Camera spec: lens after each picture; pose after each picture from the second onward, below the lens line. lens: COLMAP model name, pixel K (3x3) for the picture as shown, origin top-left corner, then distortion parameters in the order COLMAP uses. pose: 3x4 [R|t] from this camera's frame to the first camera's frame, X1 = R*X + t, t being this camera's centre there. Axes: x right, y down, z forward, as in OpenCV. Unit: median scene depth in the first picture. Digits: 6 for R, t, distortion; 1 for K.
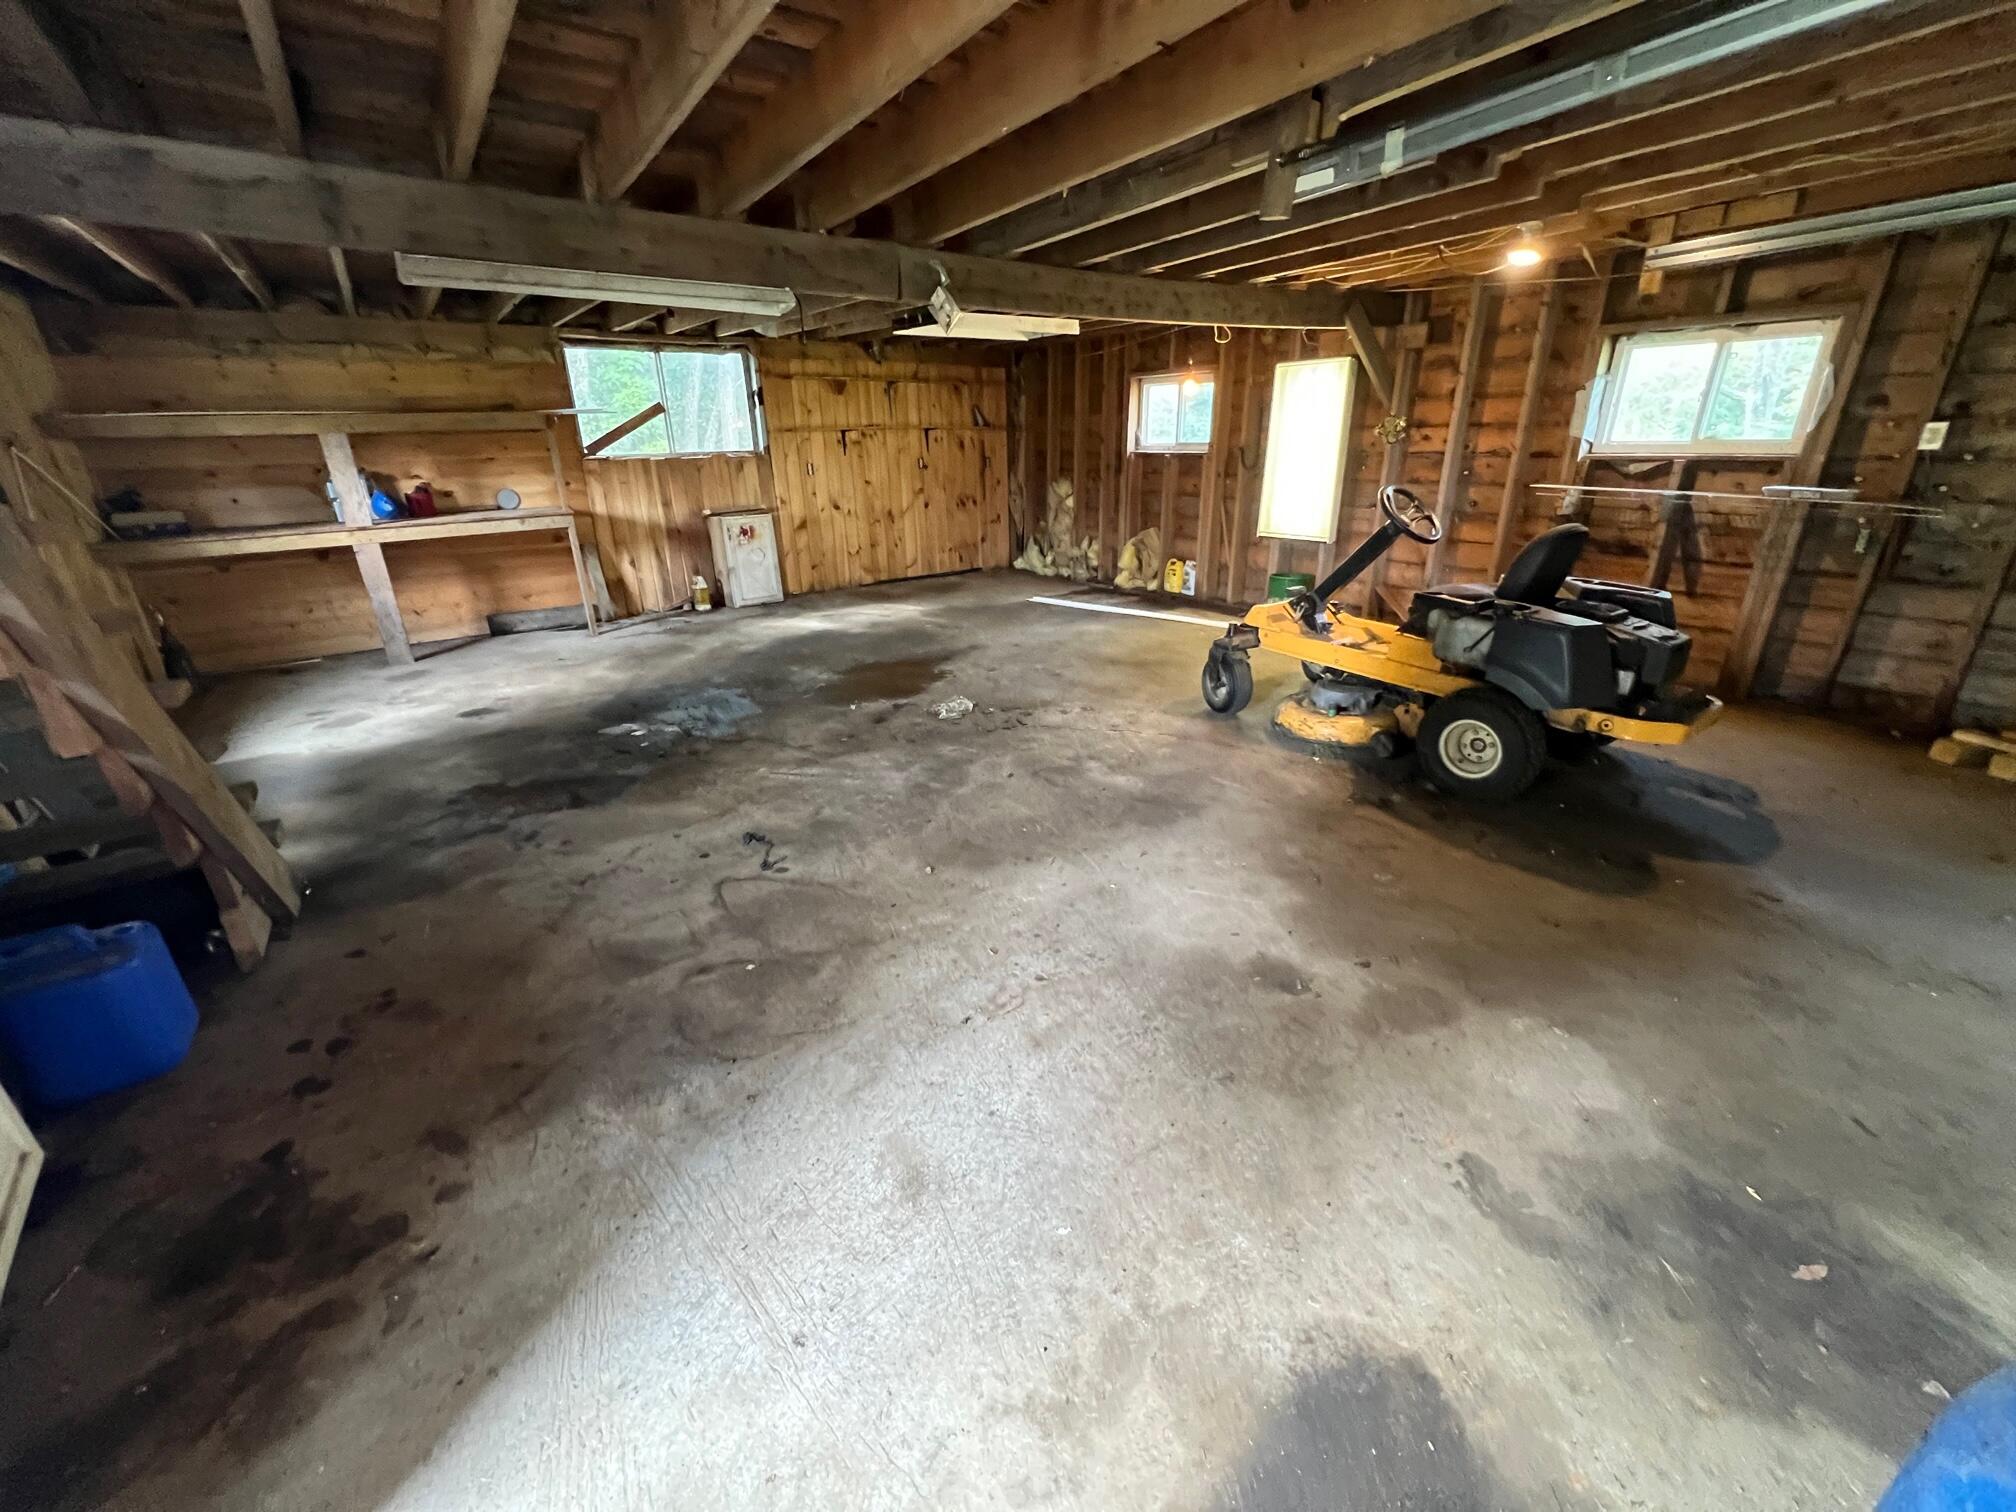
lens RADIAL K [[813.3, 0, 1003.5], [0, 813.3, 760.5], [0, 0, 1]] dist [-0.001499, -0.000070]
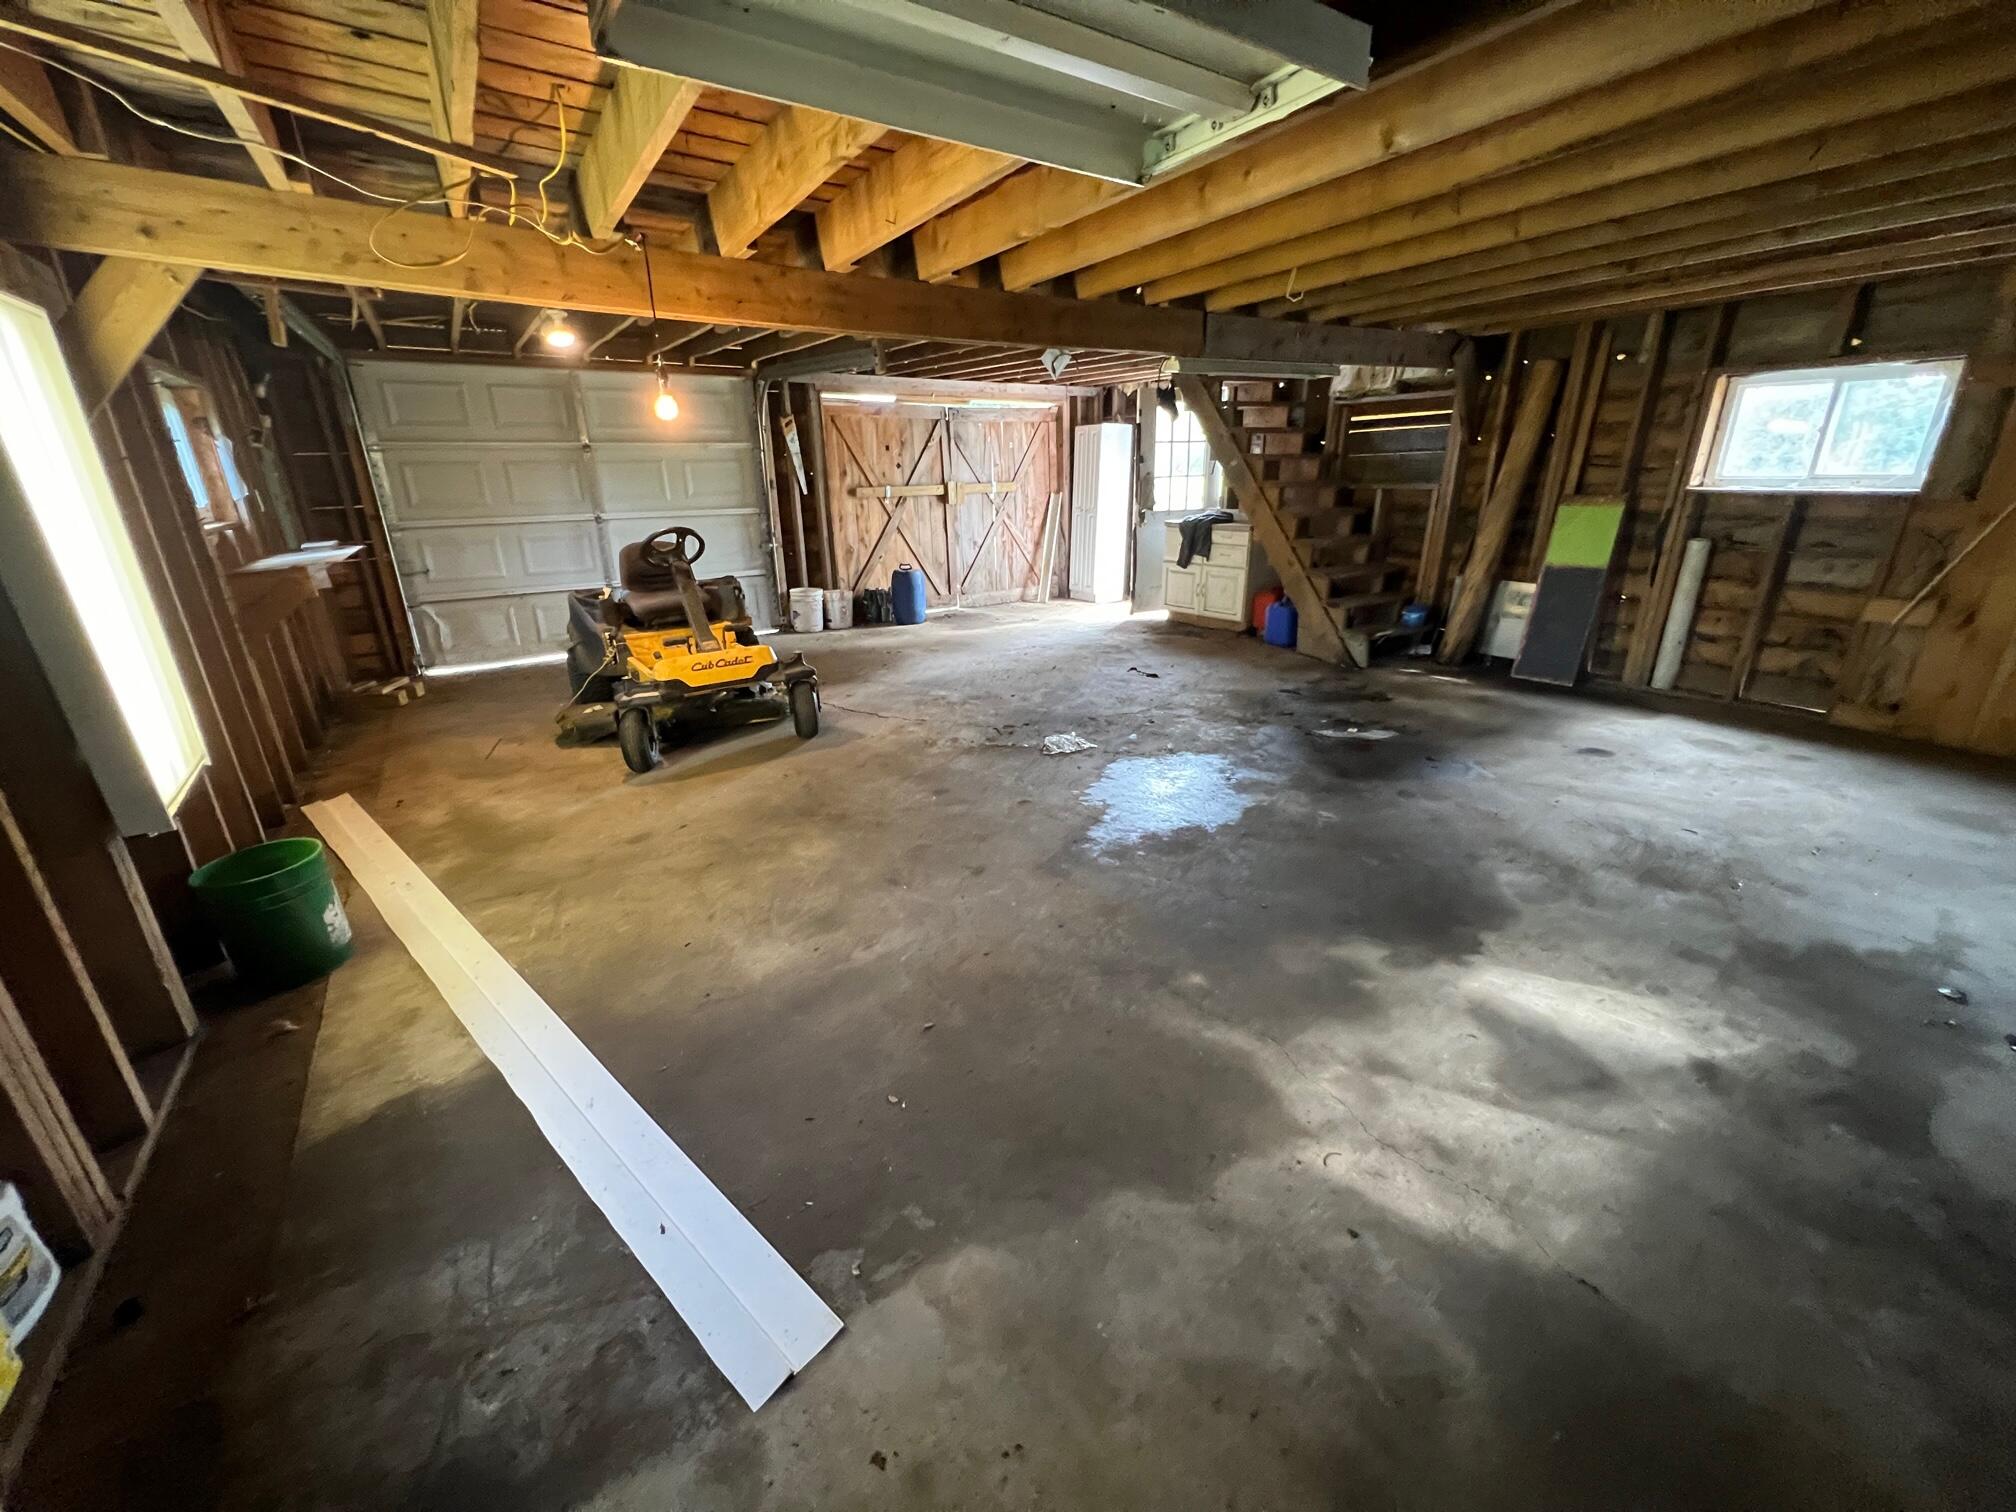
lens RADIAL K [[813.3, 0, 1010.8], [0, 813.3, 761.9], [0, 0, 1]] dist [-0.001499, -0.000070]
pose [[-0.998799, 0.022050, 0.043753, -0.041558], [0.045583, 0.745604, 0.664828, -0.740906], [-0.017963, 0.666024, -0.745714, 1.840616]]
